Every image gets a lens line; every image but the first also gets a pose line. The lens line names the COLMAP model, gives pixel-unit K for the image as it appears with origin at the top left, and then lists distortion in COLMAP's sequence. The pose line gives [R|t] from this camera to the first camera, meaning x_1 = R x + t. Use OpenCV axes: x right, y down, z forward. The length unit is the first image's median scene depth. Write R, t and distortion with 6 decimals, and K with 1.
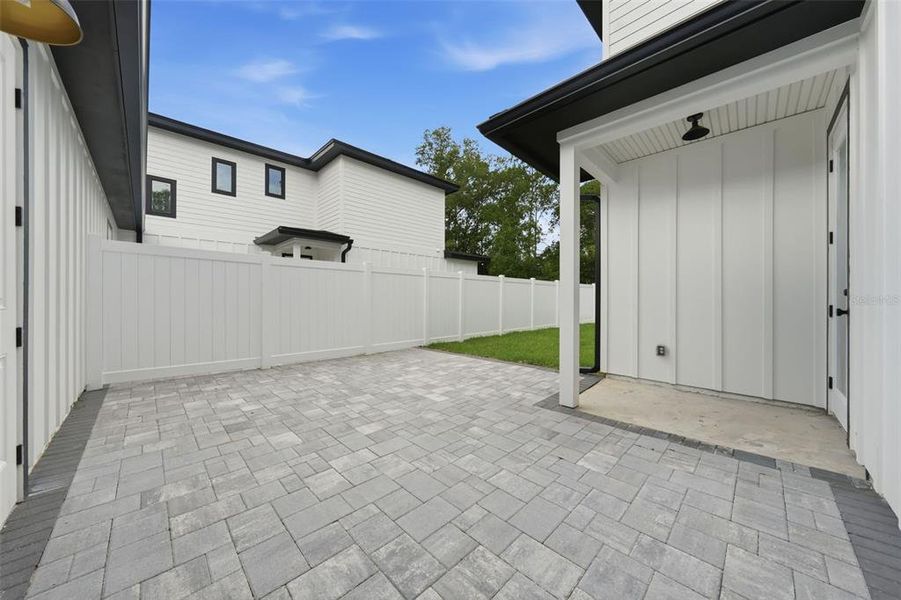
lens RADIAL K [[309.6, 0, 452.8], [0, 309.6, 298.6], [0, 0, 1]] dist [-0.002646, -0.000135]
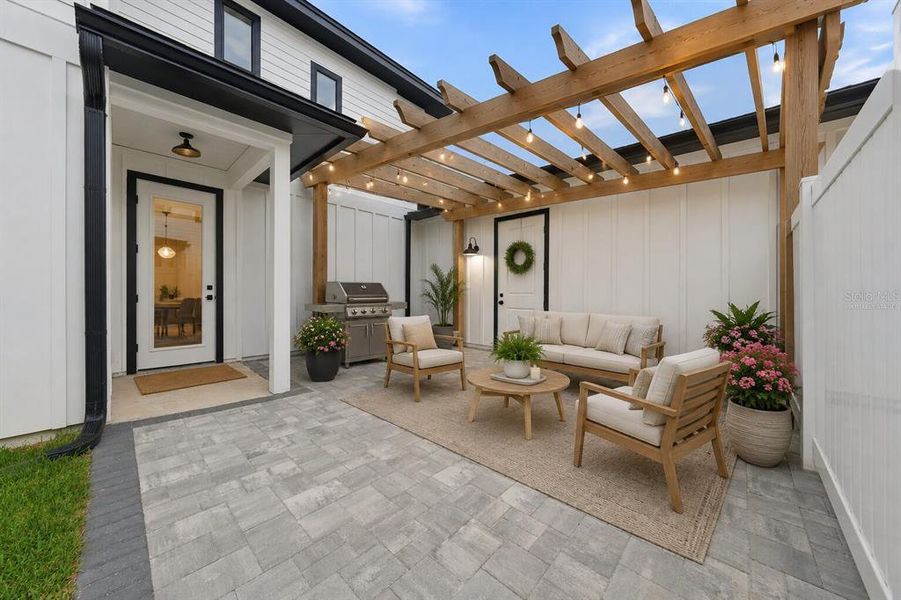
lens RADIAL K [[309.6, 0, 452.8], [0, 309.6, 298.6], [0, 0, 1]] dist [-0.002646, -0.000135]
pose [[-0.999170, -0.002421, -0.040651, -0.139799], [-0.002572, 0.999990, 0.003654, 0.030285], [0.040642, 0.003756, -0.999167, 1.842279]]
